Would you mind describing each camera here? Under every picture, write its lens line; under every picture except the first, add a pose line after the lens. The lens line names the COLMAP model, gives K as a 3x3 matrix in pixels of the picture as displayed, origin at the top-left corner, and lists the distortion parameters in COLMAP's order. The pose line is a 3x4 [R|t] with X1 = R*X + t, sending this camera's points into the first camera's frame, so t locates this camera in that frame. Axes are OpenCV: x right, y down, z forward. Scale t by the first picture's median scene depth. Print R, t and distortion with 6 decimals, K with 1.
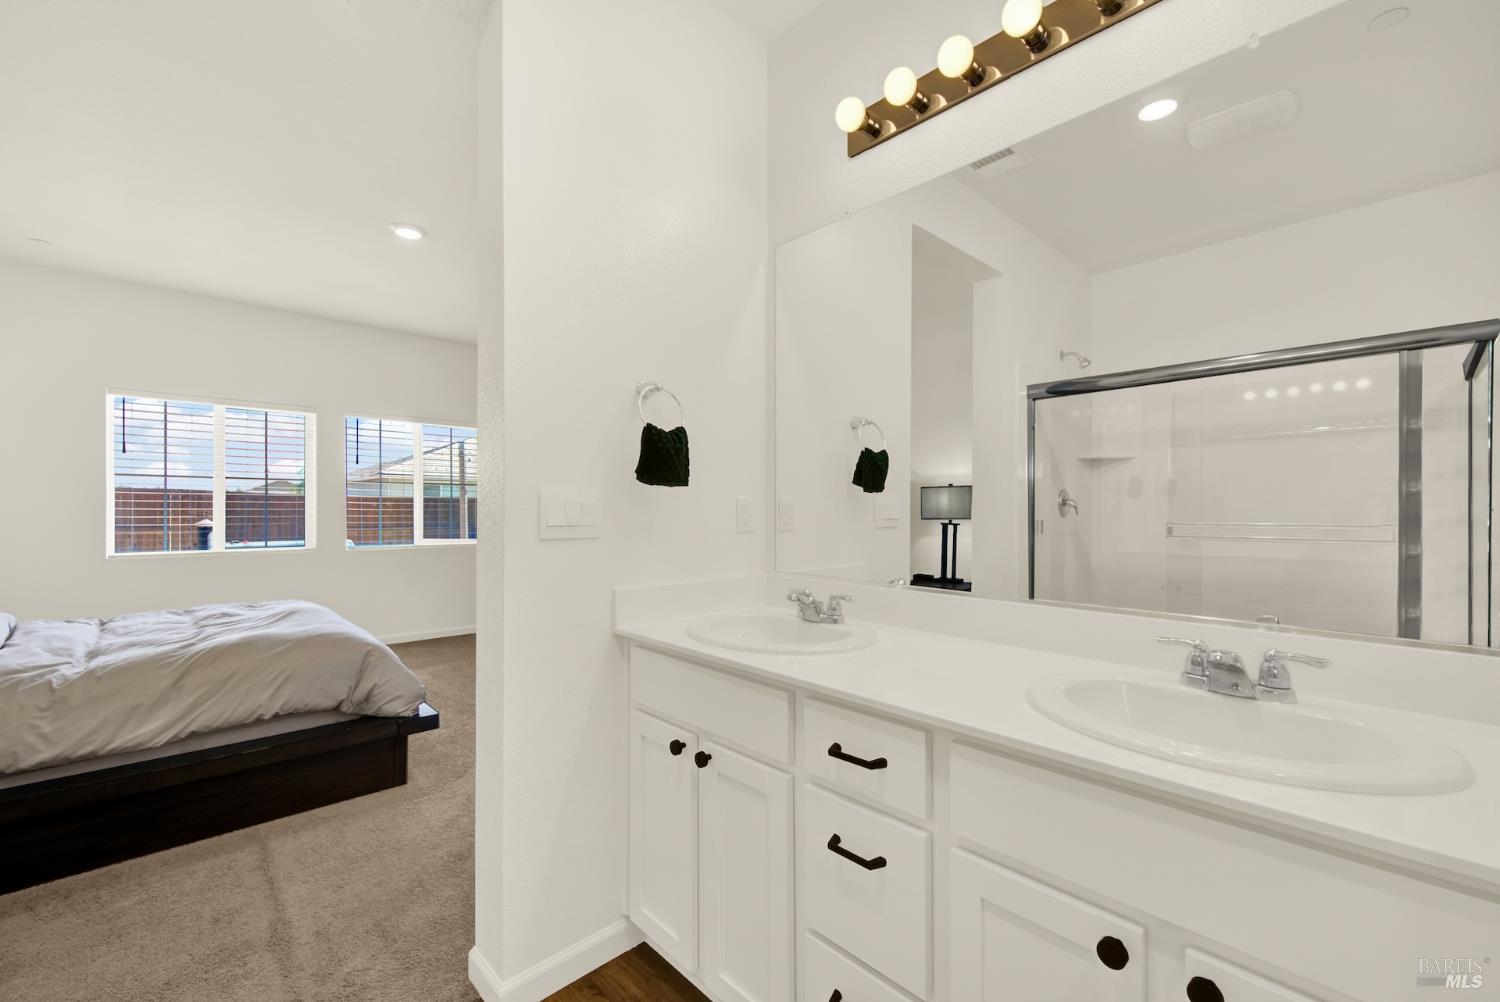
lens RADIAL K [[615.5, 0, 808.2], [0, 615.5, 518.3], [0, 0, 1]] dist [0.004639, -0.001871]
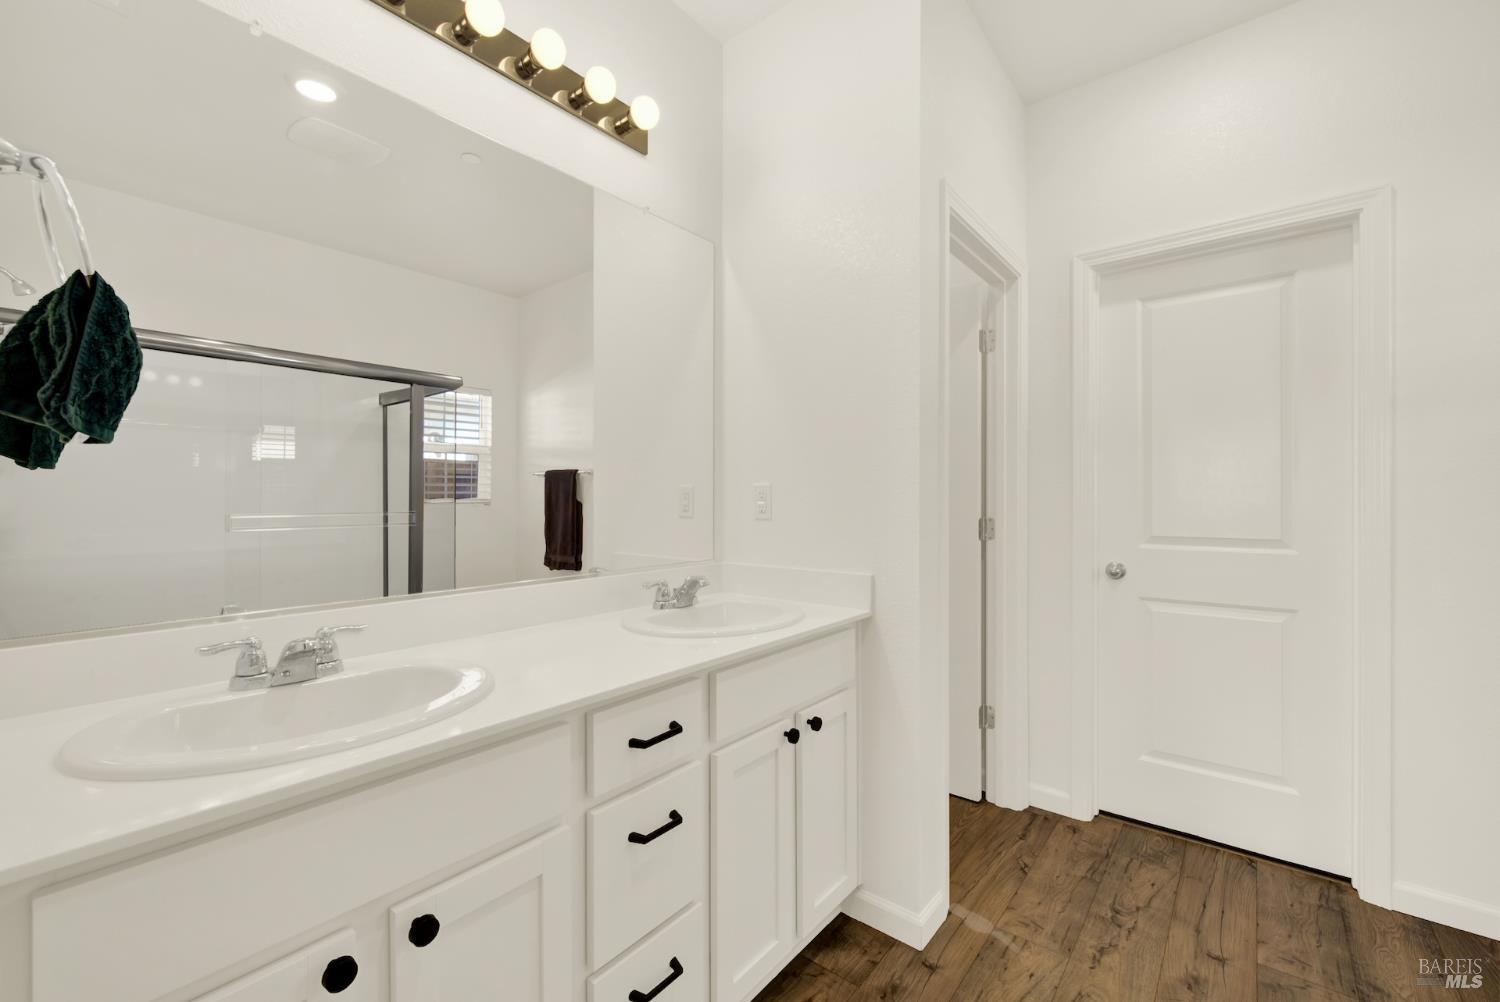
lens RADIAL K [[615.5, 0, 742.4], [0, 615.5, 498.4], [0, 0, 1]] dist [0.004639, -0.001871]
pose [[-0.089126, 0.002016, 0.996018, -0.756639], [0.008498, 0.999963, -0.001264, -0.009628], [-0.995984, 0.008351, -0.089140, 0.731254]]
